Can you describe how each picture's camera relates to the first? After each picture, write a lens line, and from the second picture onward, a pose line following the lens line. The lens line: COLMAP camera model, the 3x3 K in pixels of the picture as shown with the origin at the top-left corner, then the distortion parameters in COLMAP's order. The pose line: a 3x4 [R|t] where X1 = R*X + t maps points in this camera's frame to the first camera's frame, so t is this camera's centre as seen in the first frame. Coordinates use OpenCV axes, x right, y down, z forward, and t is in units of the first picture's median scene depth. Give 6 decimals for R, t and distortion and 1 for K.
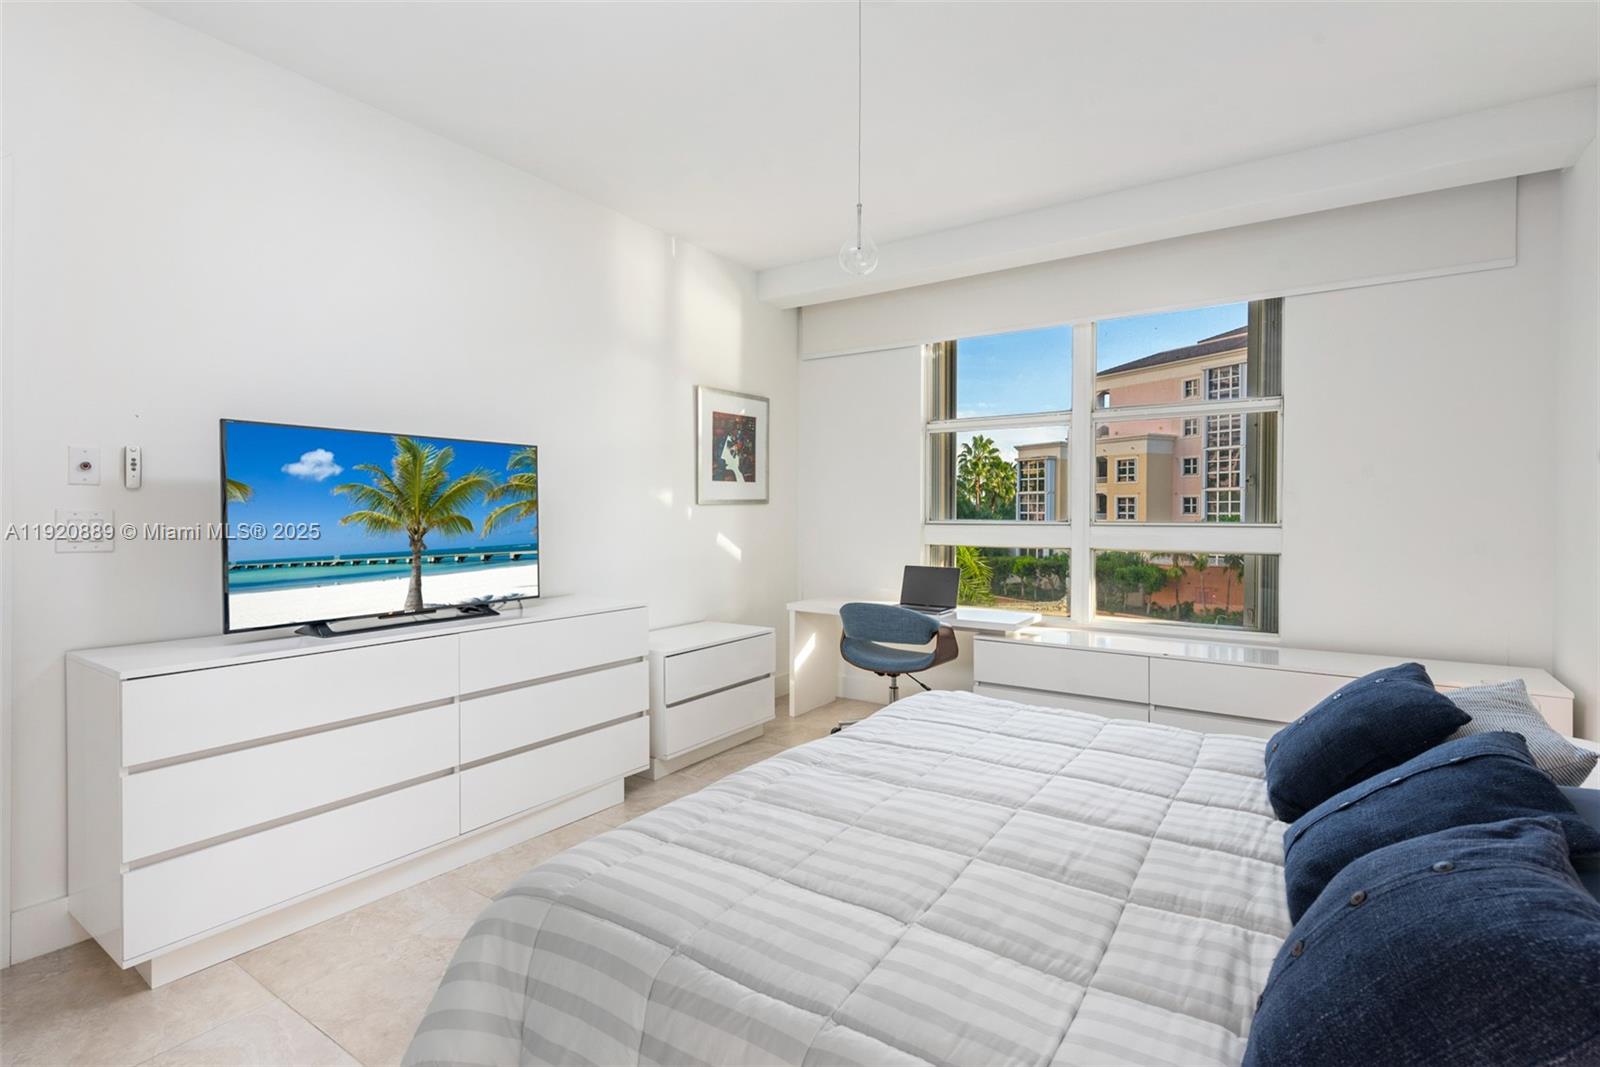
lens RADIAL K [[745.2, 0, 788.6], [0, 745.2, 525.1], [0, 0, 1]] dist [0.002234, 0.000101]
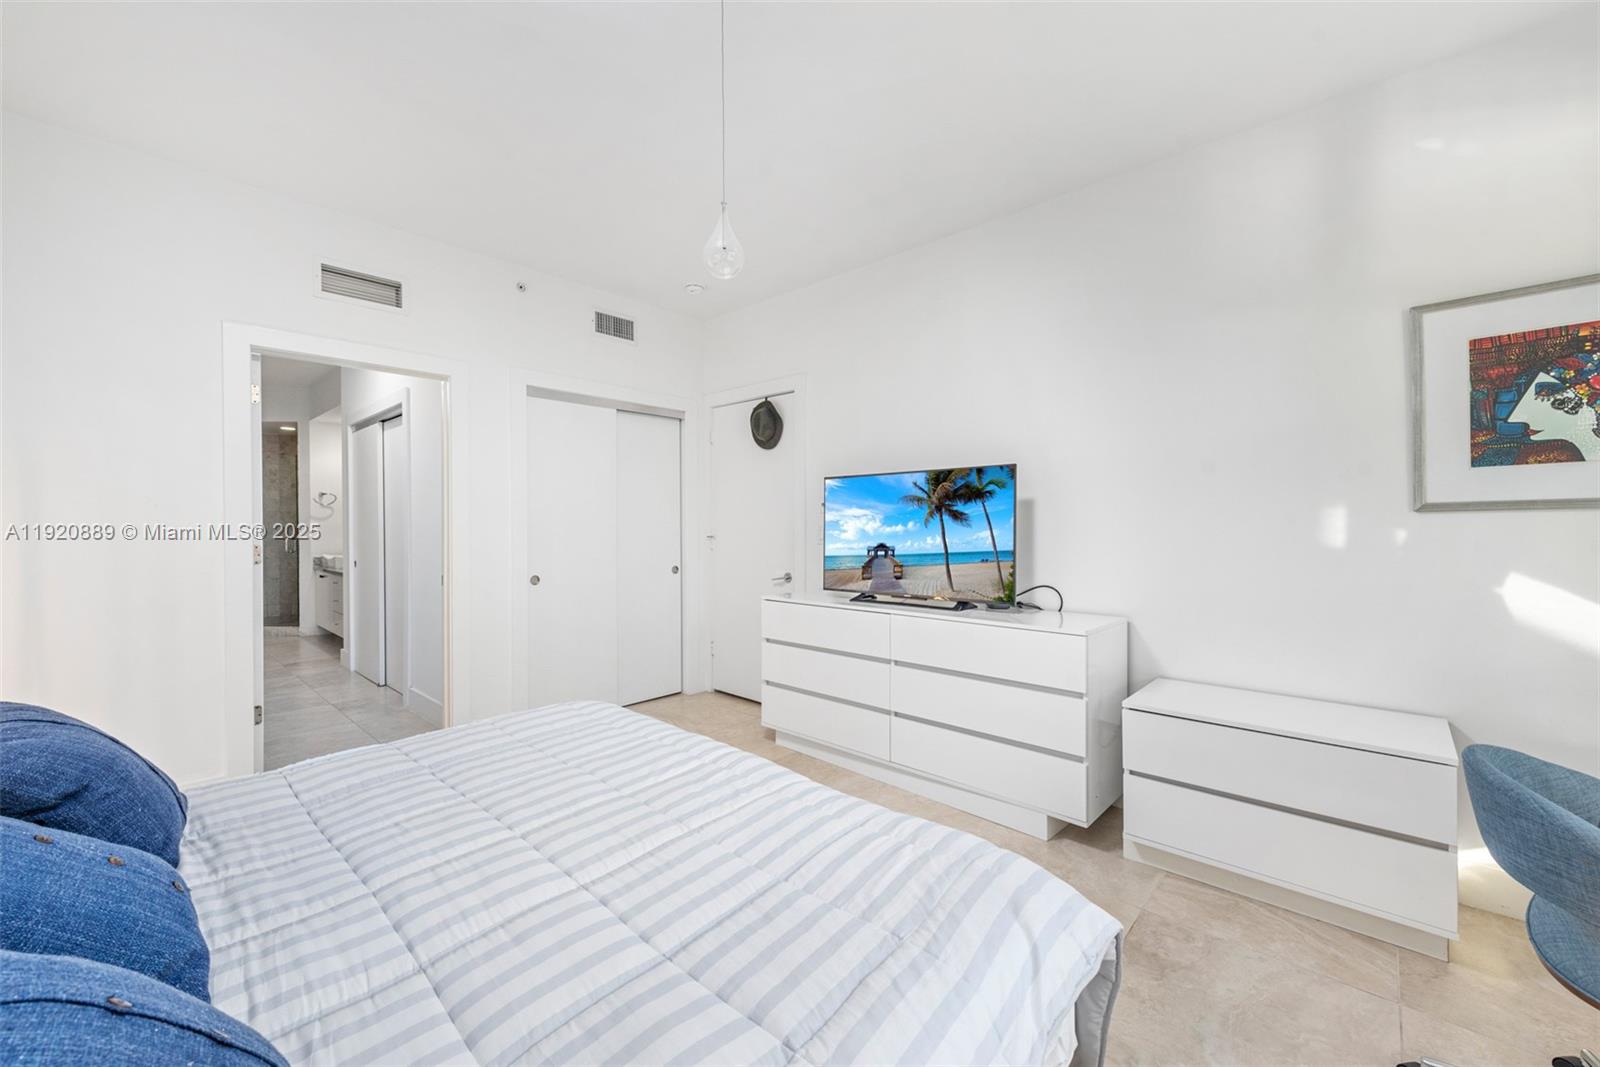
lens RADIAL K [[625.9, 0, 798.6], [0, 625.9, 527.2], [0, 0, 1]] dist [0.009707, -0.001090]
pose [[-0.125945, 0.011860, -0.991966, 0.419947], [-0.014288, 0.999803, 0.013767, -0.014753], [0.991934, 0.015908, -0.125751, 0.573058]]
